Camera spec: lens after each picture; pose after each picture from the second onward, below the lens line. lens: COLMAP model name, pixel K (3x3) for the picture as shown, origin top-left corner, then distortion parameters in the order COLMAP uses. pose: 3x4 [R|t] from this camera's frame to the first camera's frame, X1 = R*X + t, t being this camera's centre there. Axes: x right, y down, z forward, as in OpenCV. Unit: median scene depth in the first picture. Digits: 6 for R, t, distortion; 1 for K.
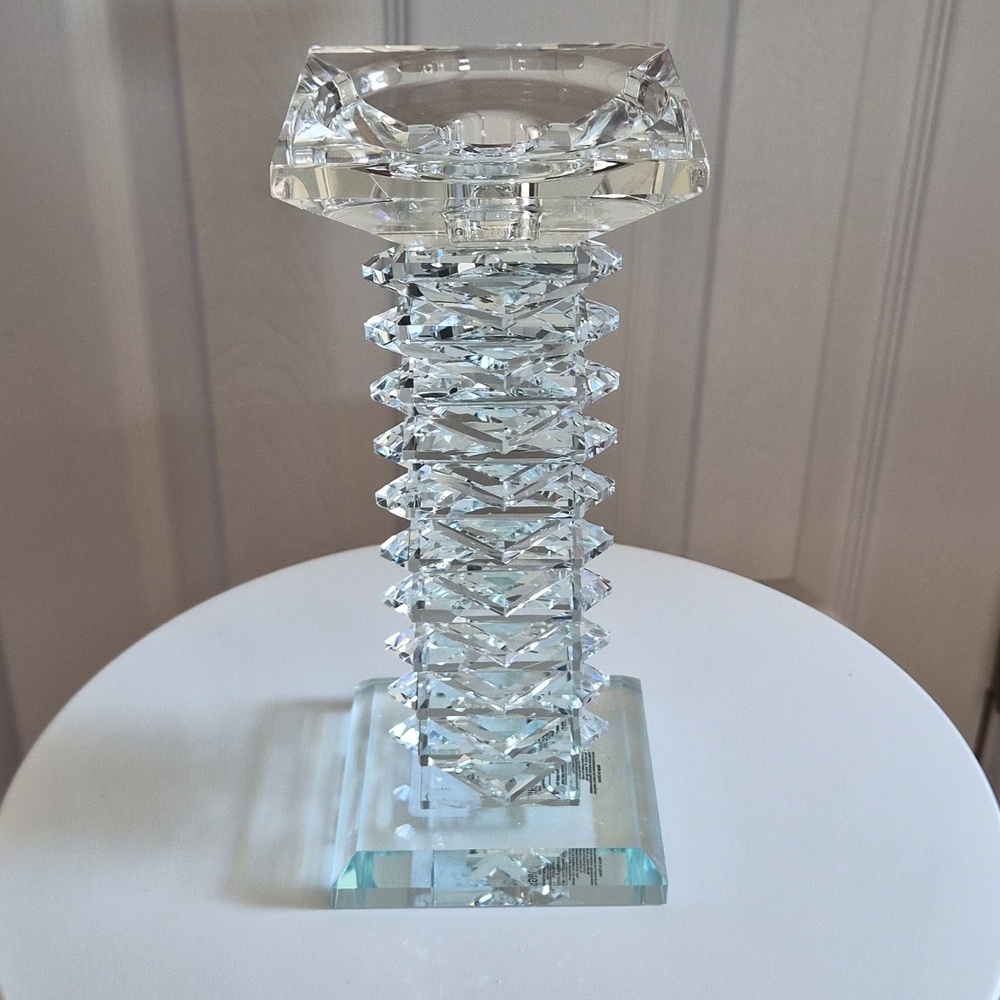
lens RADIAL K [[1414.4, 0, 526.6], [0, 1414.4, 499.8], [0, 0, 1]] dist [-0.002781, 0.007646]
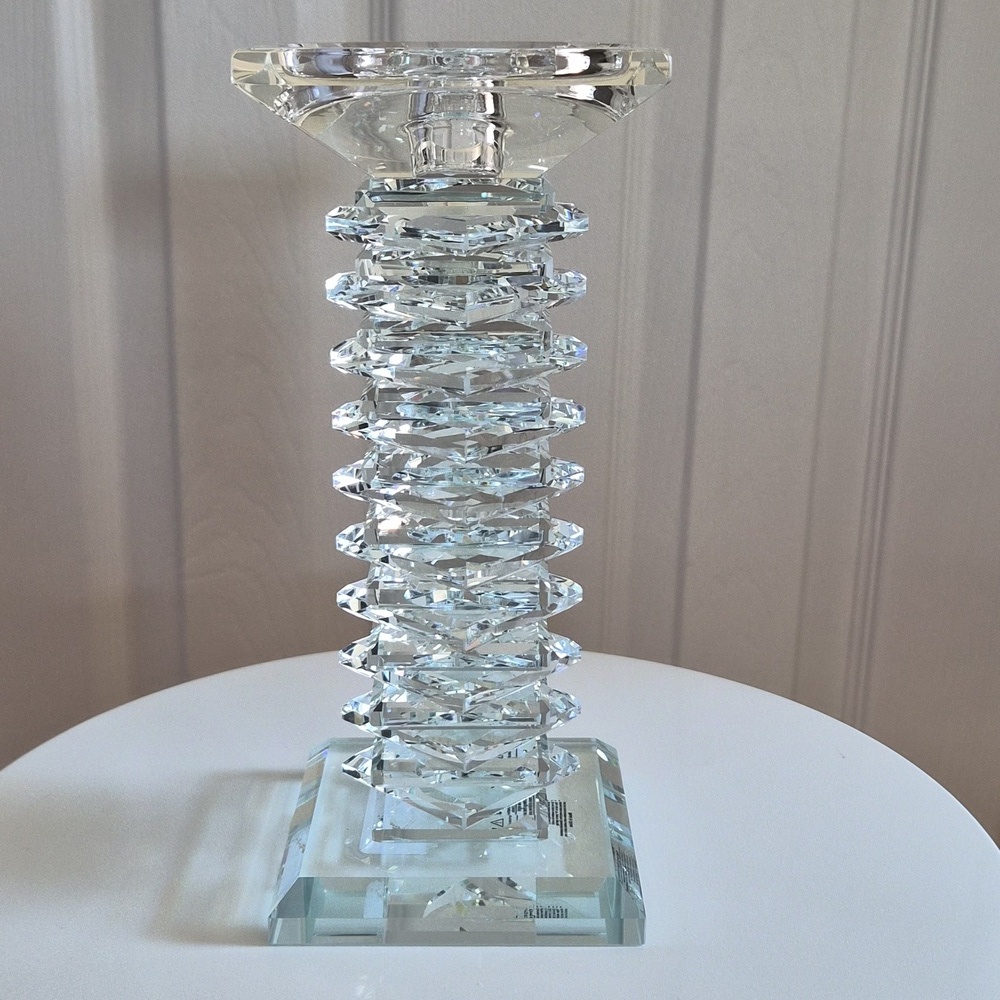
lens RADIAL K [[1419.7, 0, 500.0], [0, 1419.7, 500.0], [0, 0, 1]] dist [-0.007849, 0.023269]
pose [[0.999911, 0.007528, -0.011037, 0.010576], [-0.009862, 0.973217, -0.229677, 0.149521], [0.009012, 0.229765, 0.973204, 0.045765]]
